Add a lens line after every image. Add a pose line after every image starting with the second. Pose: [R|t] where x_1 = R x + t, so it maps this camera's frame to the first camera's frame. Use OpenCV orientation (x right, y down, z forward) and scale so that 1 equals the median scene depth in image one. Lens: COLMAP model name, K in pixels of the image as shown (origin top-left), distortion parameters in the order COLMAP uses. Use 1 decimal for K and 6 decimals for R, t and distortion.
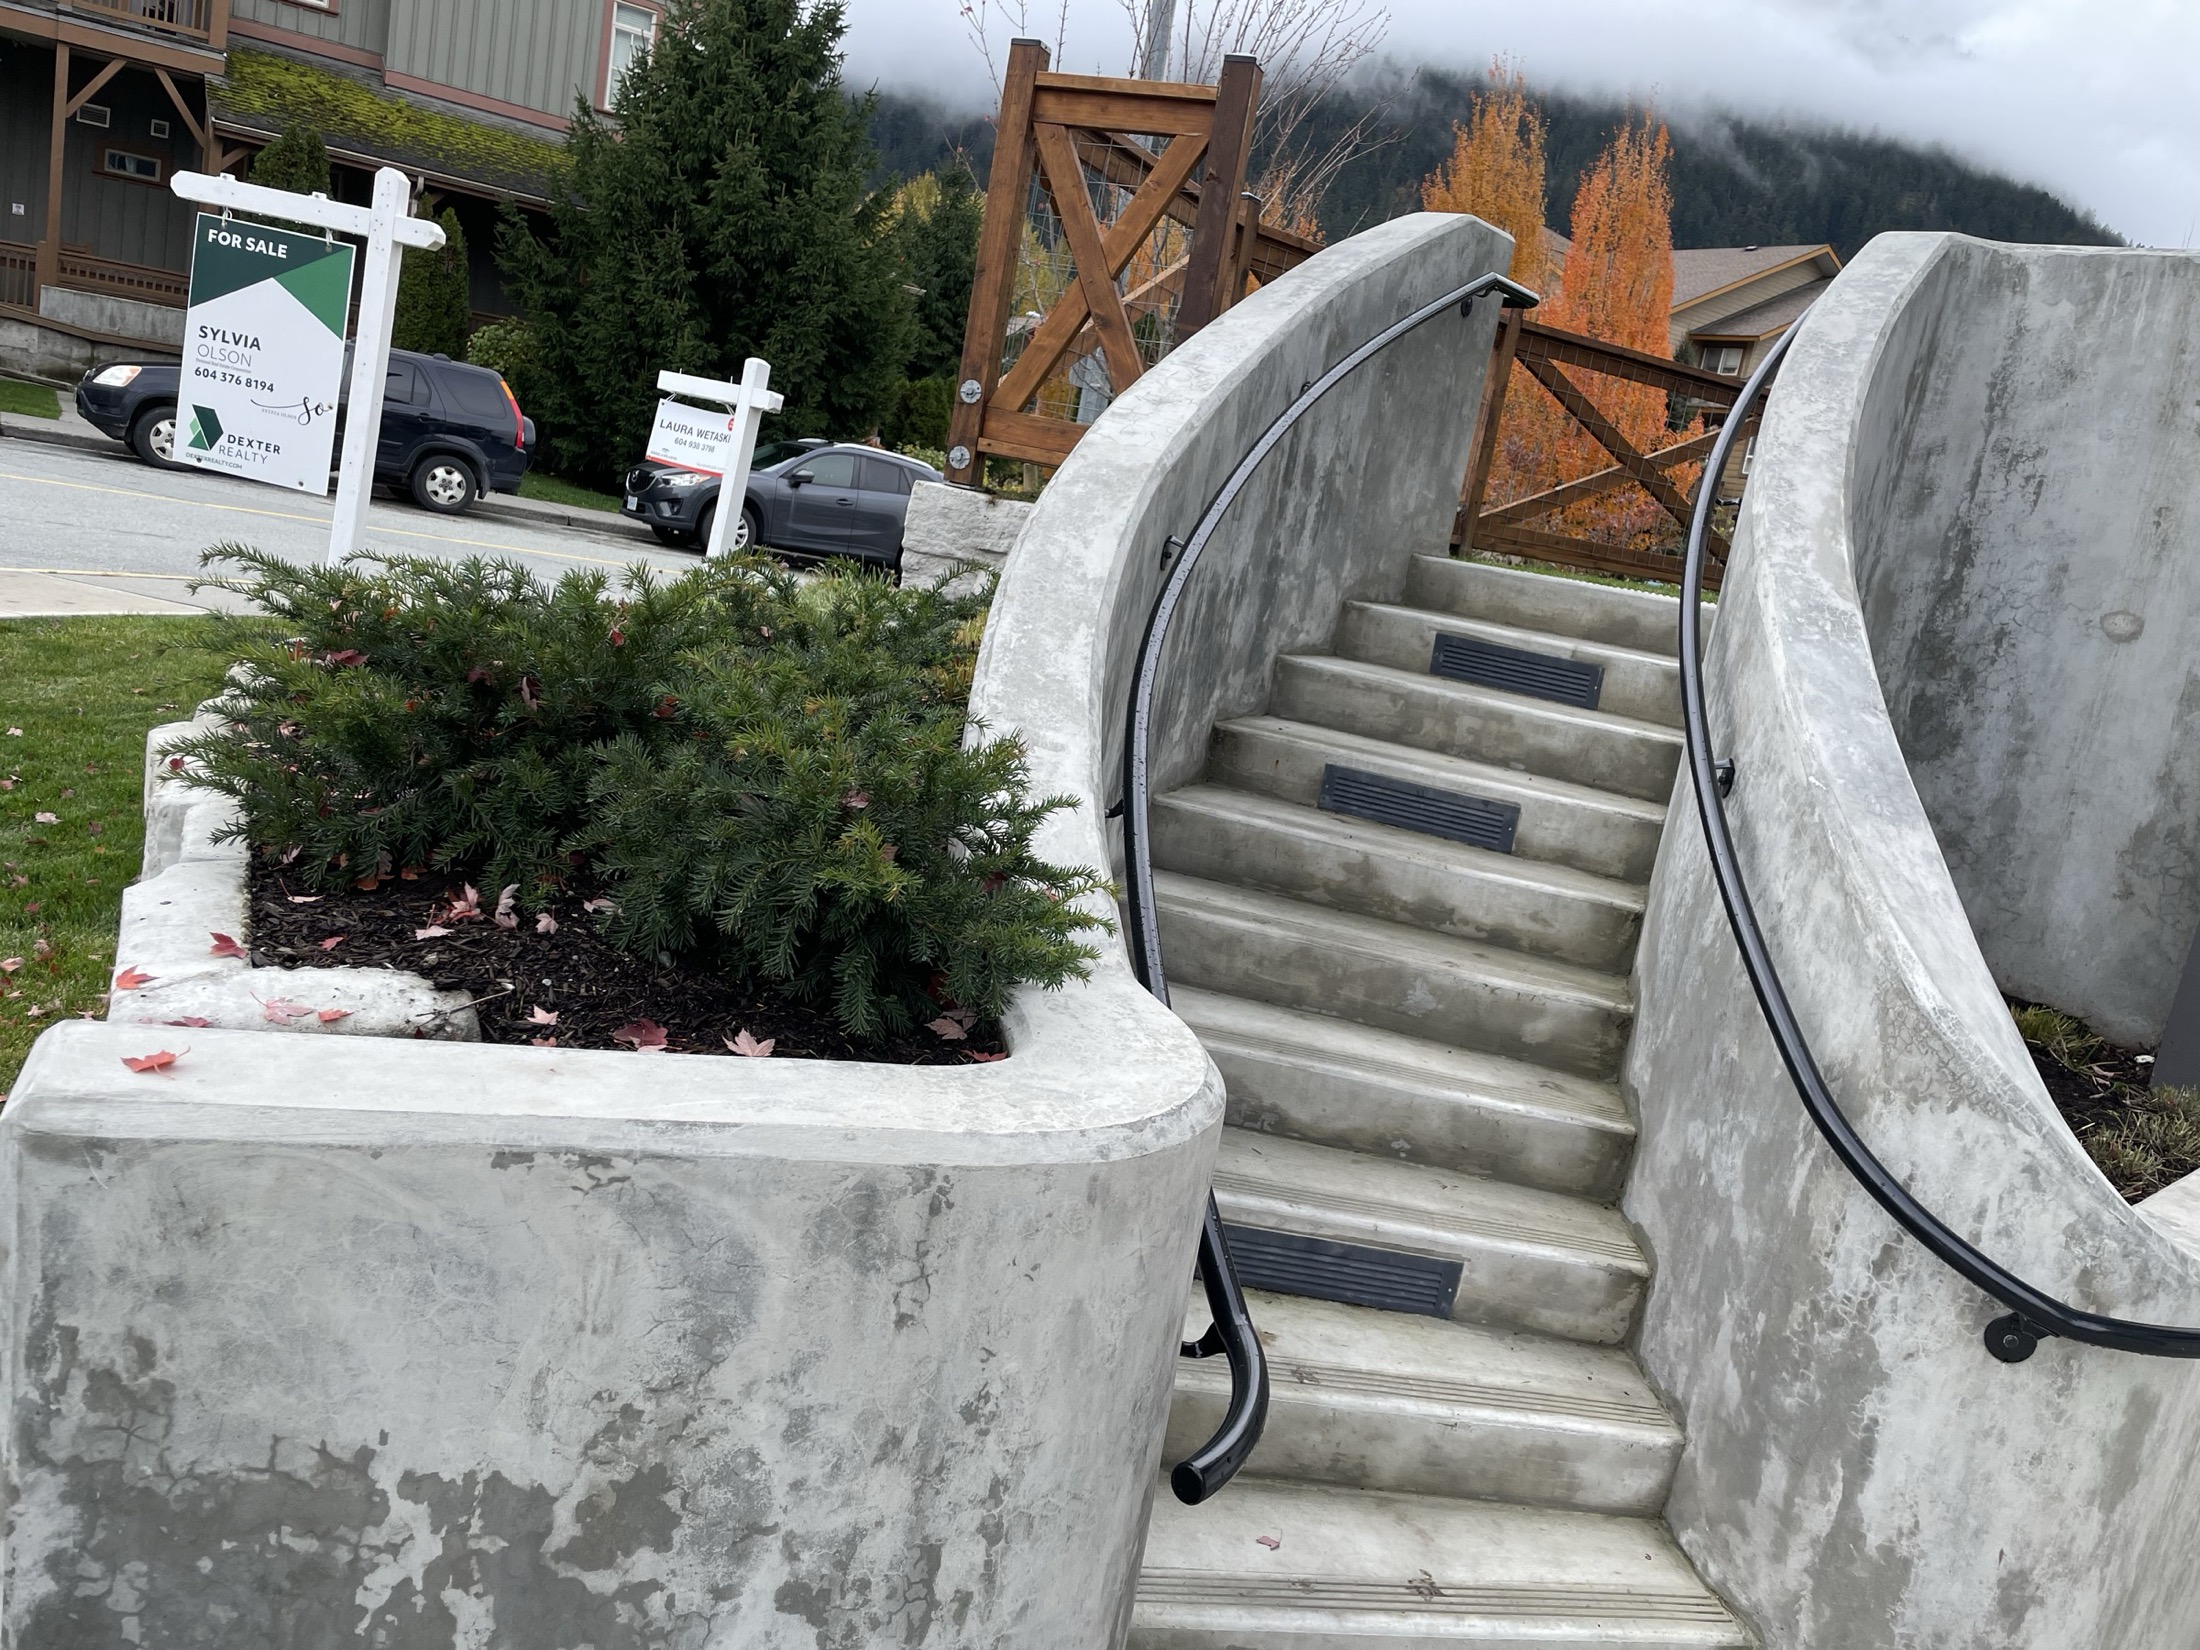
lens RADIAL K [[1589.3, 0, 1102.8], [0, 1589.3, 847.1], [0, 0, 1]] dist [0.082997, -0.103636]
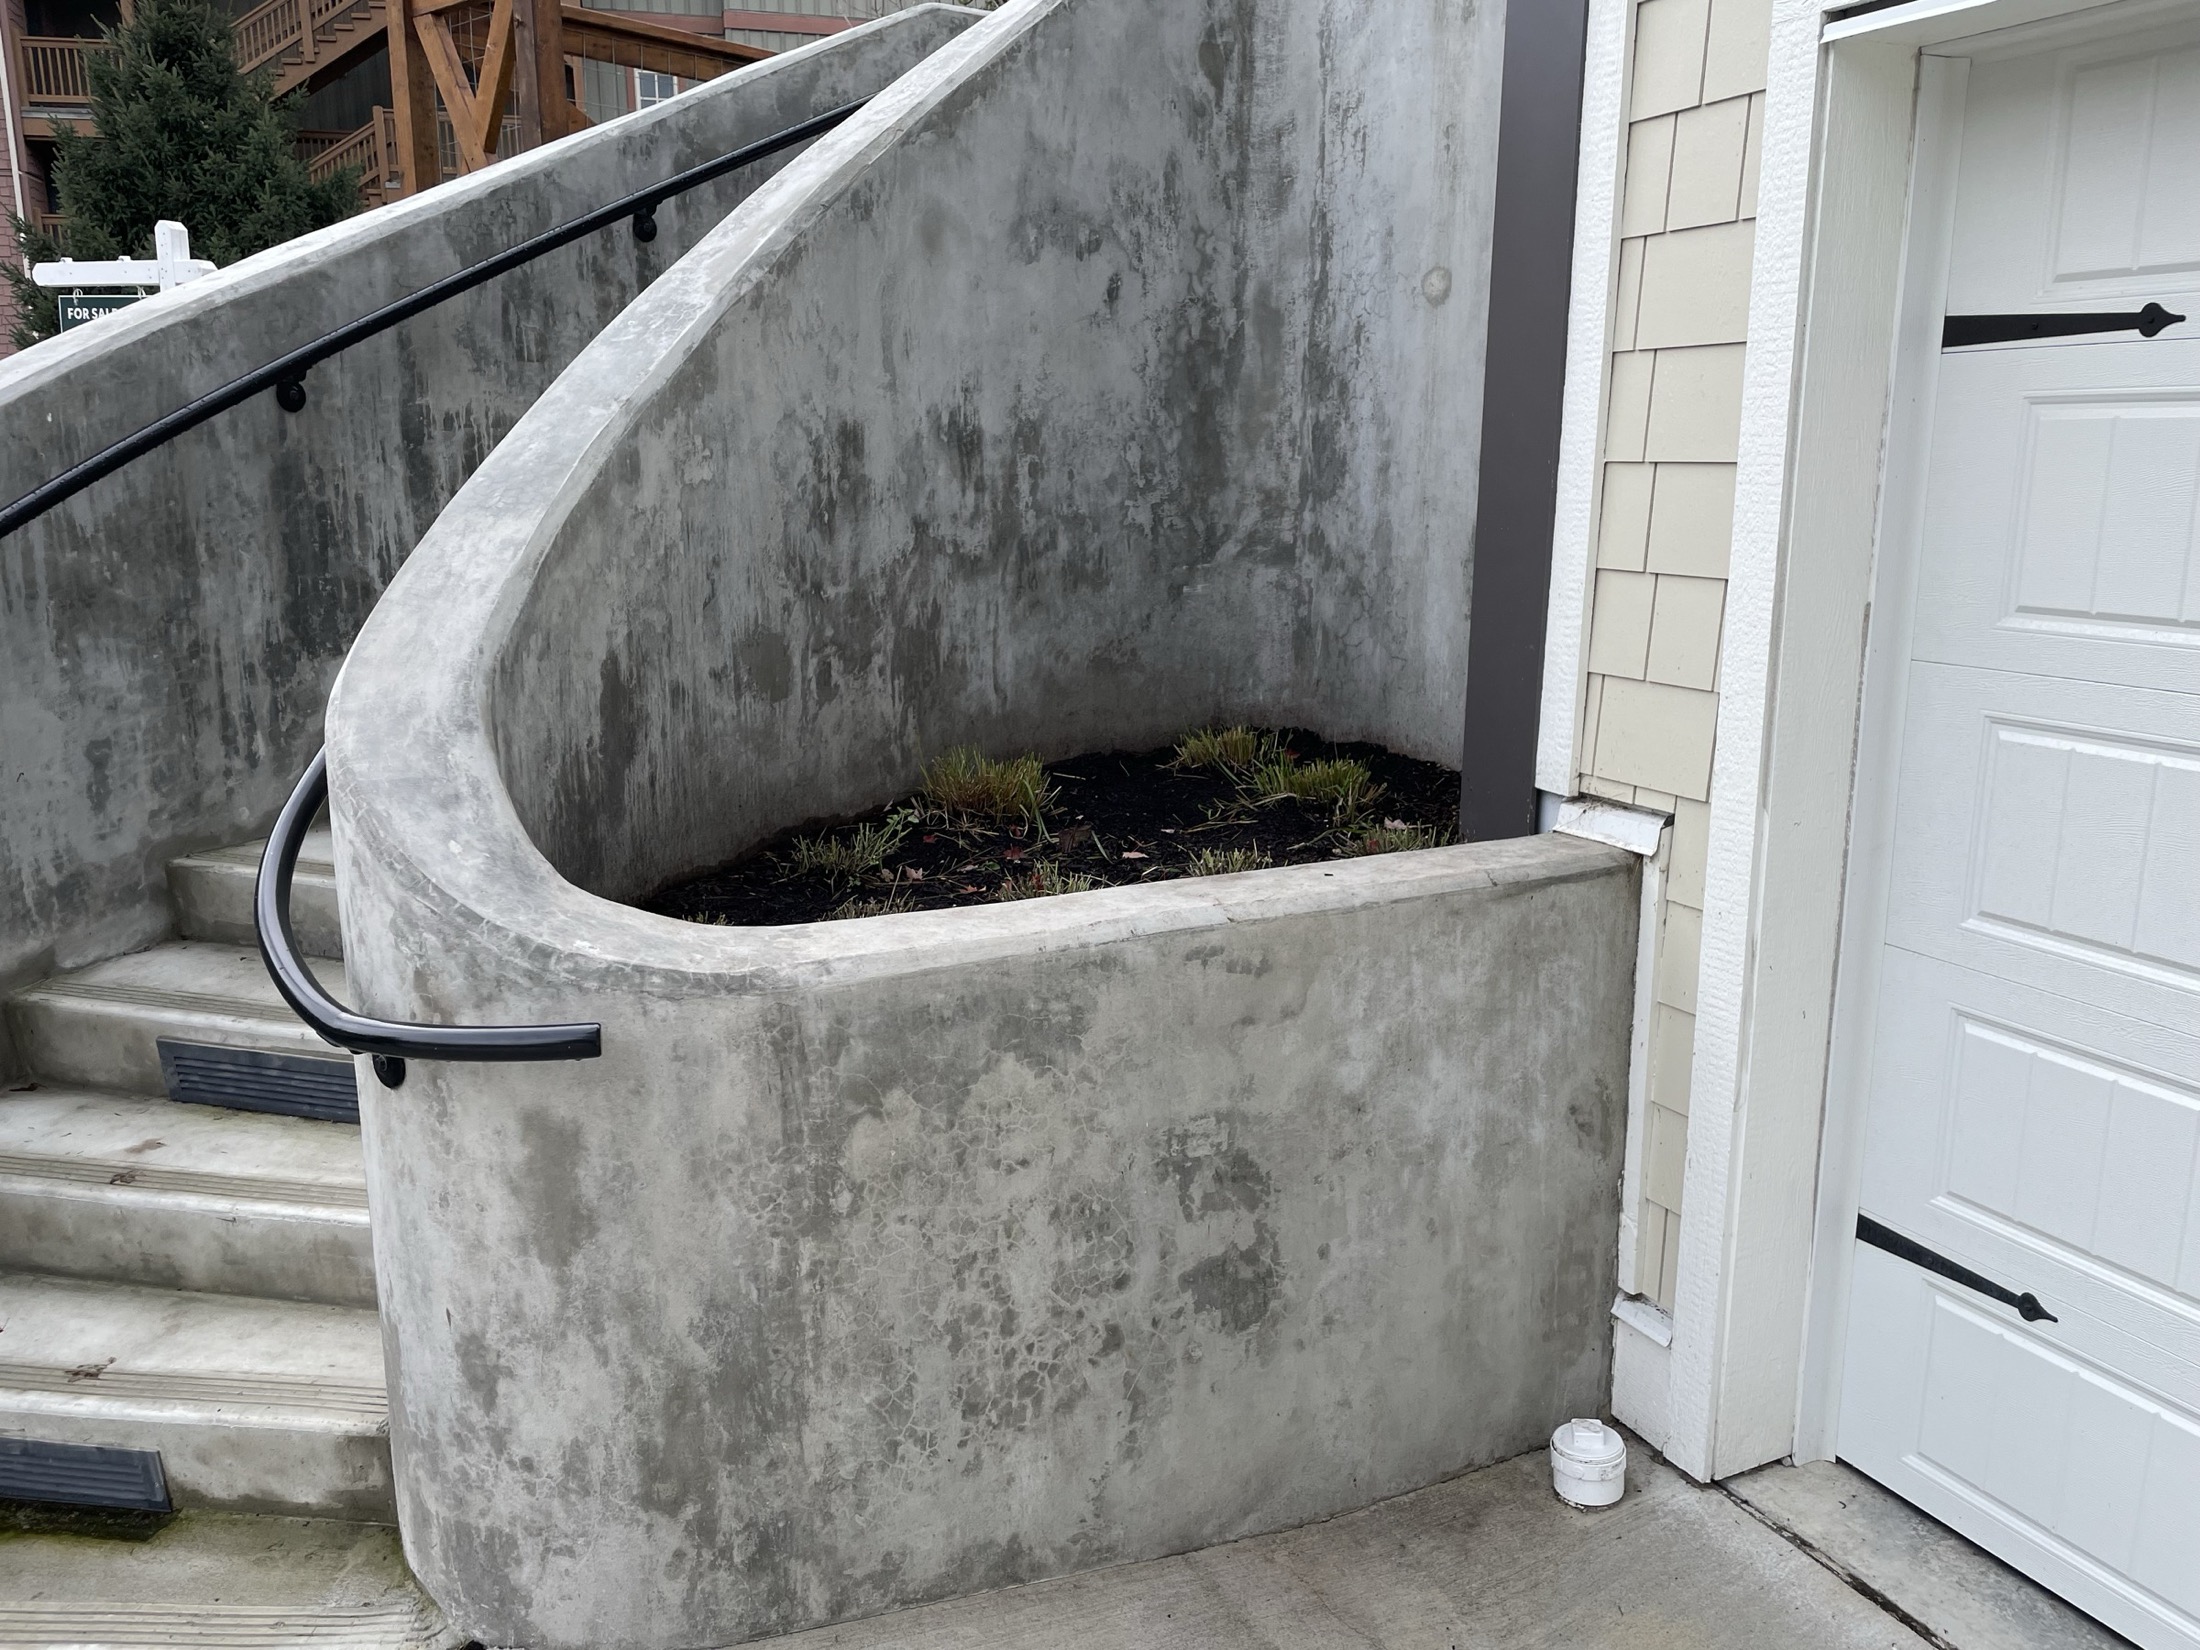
lens RADIAL K [[1589.3, 0, 1102.8], [0, 1589.3, 847.1], [0, 0, 1]] dist [0.082997, -0.103636]
pose [[0.945786, -0.100817, -0.308748, 1.199092], [0.101895, 0.994714, -0.012675, 0.239533], [0.308394, -0.019472, 0.951059, 0.297014]]
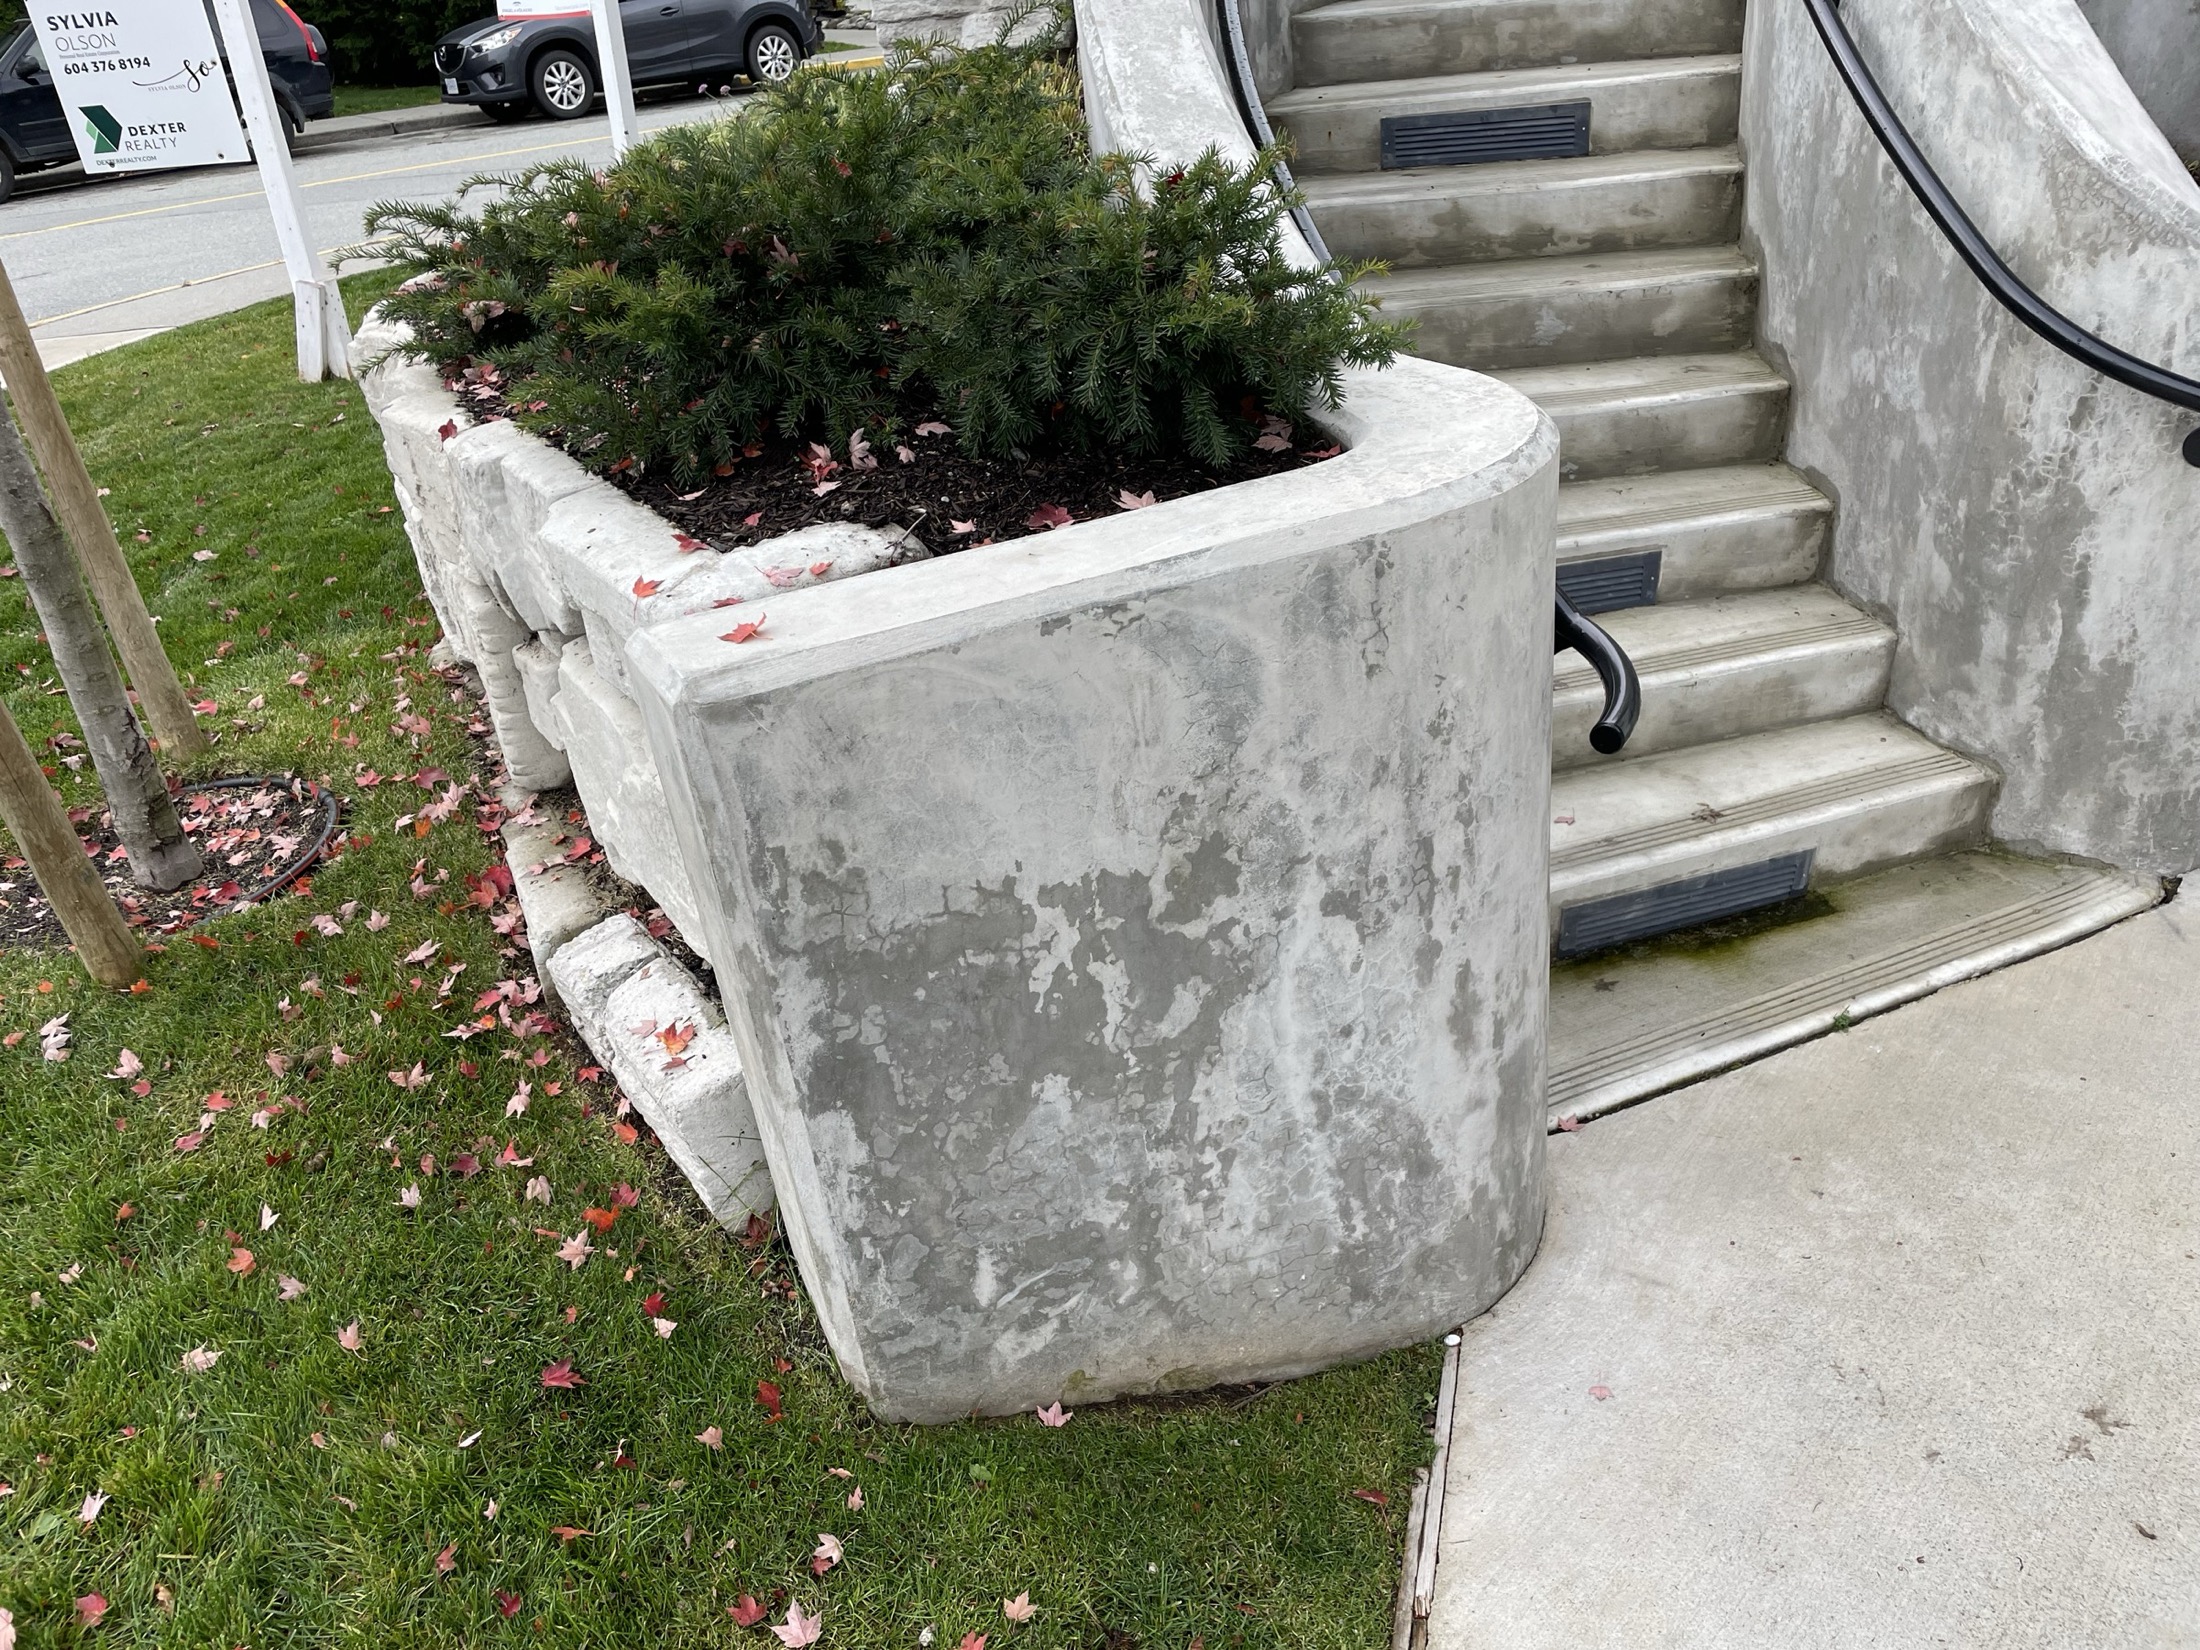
lens RADIAL K [[1575.2, 0, 1100.0], [0, 1575.2, 825.0], [0, 0, 1]] dist [0.093168, -0.110508]
pose [[0.956452, -0.287343, -0.051328, -0.176654], [0.289198, 0.909026, 0.300061, -0.006630], [-0.039562, -0.301838, 0.952538, -0.088607]]
